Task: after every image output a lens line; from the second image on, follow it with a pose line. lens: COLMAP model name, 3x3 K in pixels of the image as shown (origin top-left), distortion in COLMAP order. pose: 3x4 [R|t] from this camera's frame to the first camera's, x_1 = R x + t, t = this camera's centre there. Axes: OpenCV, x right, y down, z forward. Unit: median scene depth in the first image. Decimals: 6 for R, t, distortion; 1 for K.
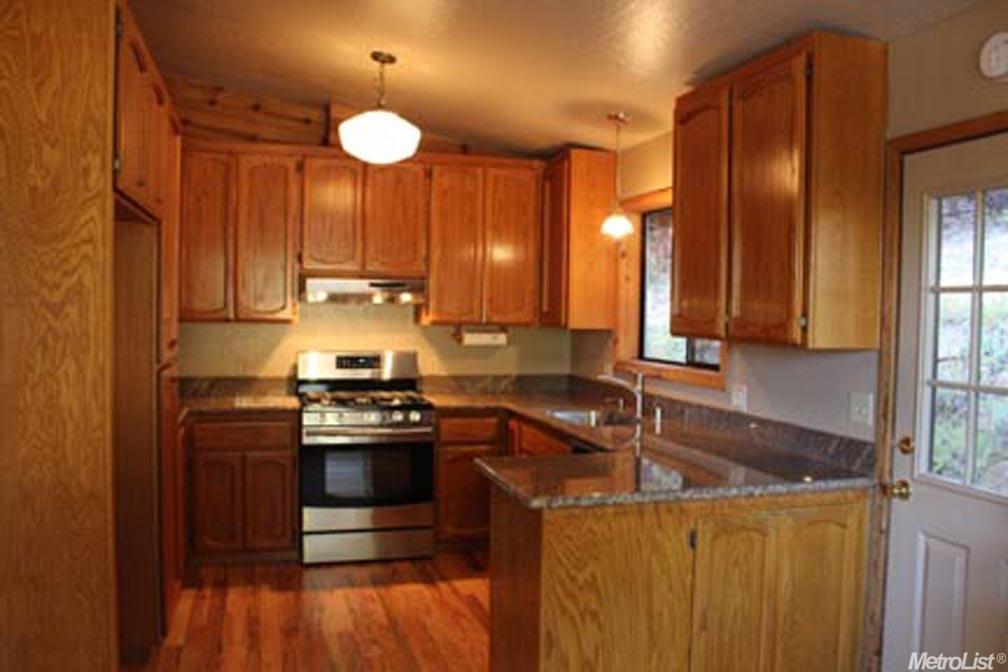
lens RADIAL K [[846.2, 0, 504.0], [0, 846.2, 336.0], [0, 0, 1]] dist [-0.187869, 0.008274]
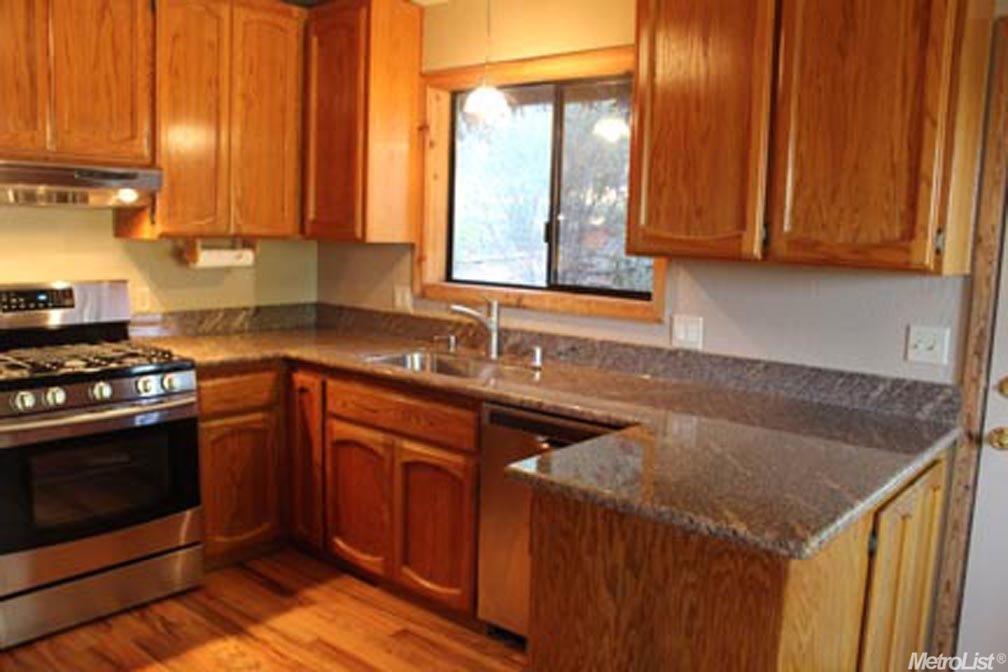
lens RADIAL K [[855.6, 0, 504.0], [0, 855.6, 336.0], [0, 0, 1]] dist [-0.081566, -0.006863]
pose [[0.834836, -0.065007, 0.546646, -0.245253], [0.004089, 0.993708, 0.111928, -0.011244], [-0.550483, -0.091206, 0.829849, 0.324715]]
